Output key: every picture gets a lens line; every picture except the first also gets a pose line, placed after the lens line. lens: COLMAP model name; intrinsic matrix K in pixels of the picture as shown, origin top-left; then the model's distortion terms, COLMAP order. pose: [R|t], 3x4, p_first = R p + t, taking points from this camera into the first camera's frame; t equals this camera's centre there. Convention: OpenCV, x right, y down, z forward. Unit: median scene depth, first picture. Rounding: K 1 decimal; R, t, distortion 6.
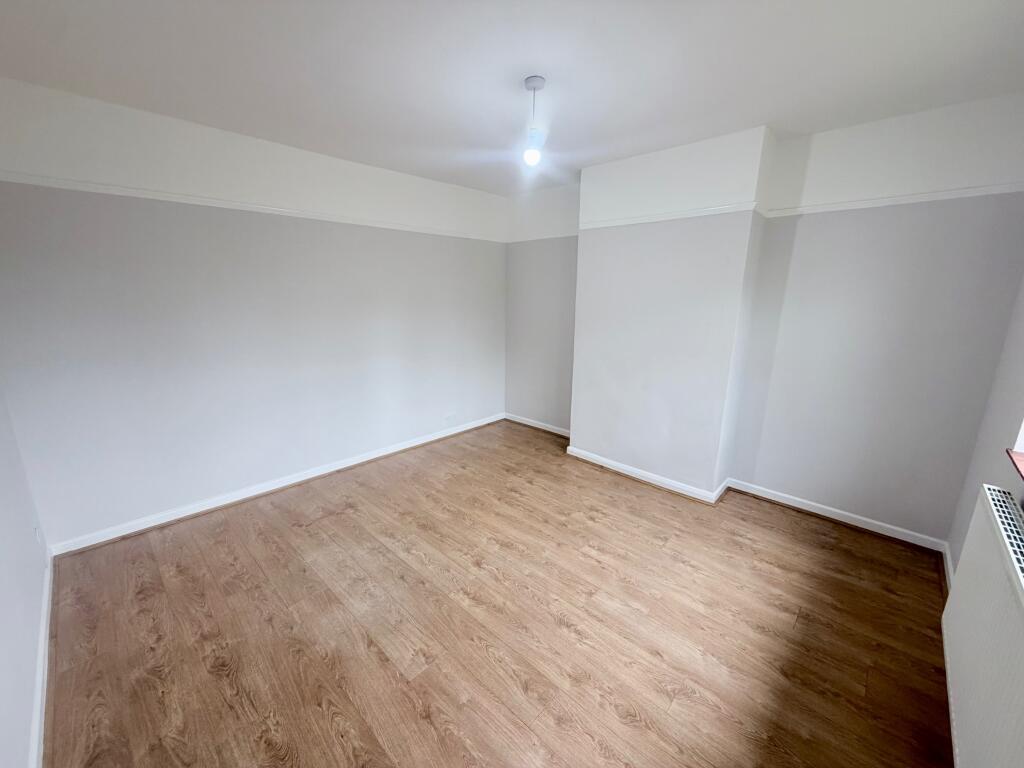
lens RADIAL K [[408.6, 0, 514.2], [0, 408.6, 382.8], [0, 0, 1]] dist [-0.000368, 0.000216]
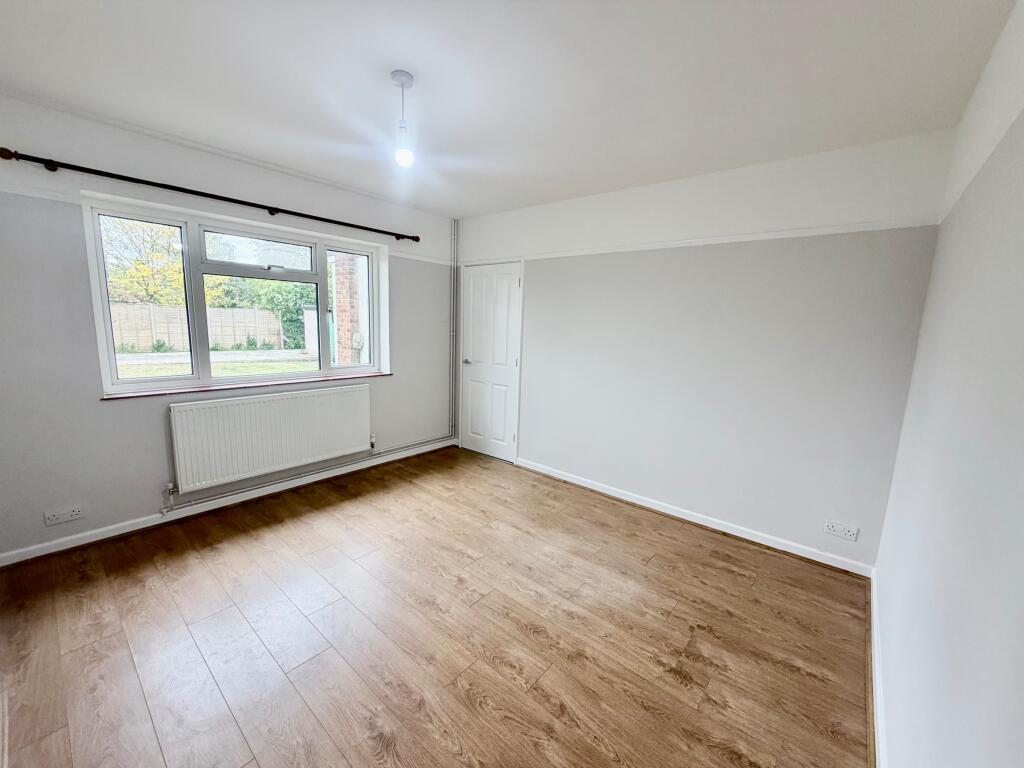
lens RADIAL K [[408.6, 0, 508.4], [0, 408.6, 381.7], [0, 0, 1]] dist [-0.000368, 0.000216]
pose [[-0.998242, -0.035297, -0.047623, -0.139192], [-0.050065, 0.932174, 0.358533, -0.366497], [0.031737, 0.360287, -0.932302, 1.751965]]
